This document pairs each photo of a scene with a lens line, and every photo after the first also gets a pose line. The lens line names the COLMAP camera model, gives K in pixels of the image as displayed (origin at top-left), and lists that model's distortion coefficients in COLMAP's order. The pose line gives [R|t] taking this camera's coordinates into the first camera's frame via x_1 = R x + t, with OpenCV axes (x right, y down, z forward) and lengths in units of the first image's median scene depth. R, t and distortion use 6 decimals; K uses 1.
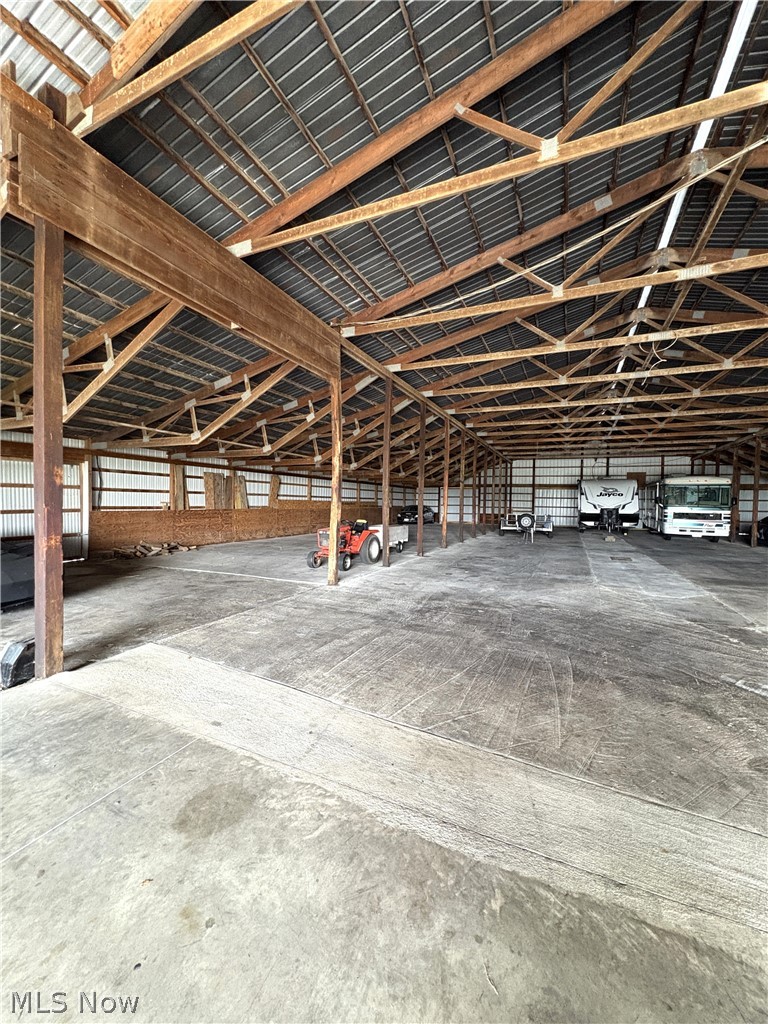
lens RADIAL K [[405.6, 0, 384.0], [0, 405.6, 512.0], [0, 0, 1]] dist [-0.000878, -0.000038]
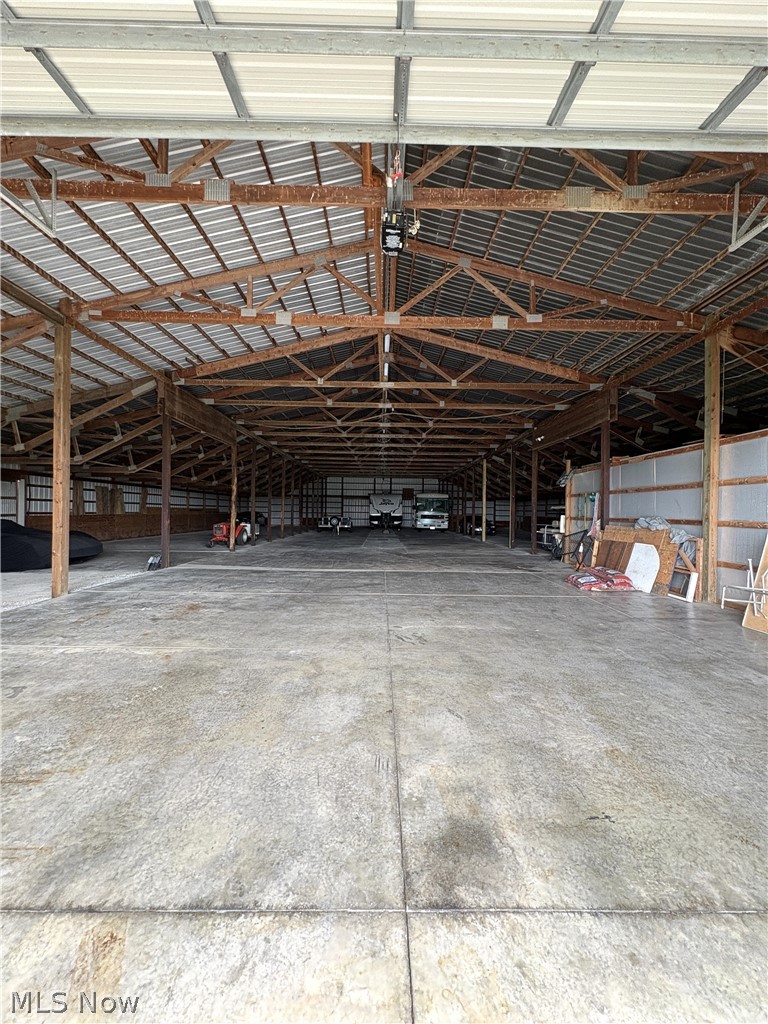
lens RADIAL K [[405.6, 0, 384.0], [0, 405.6, 512.0], [0, 0, 1]] dist [-0.000878, -0.000038]
pose [[0.905738, -0.005234, 0.423805, -0.115634], [0.012589, 0.999815, -0.014556, 0.011578], [-0.423651, 0.018519, 0.905636, -0.420597]]
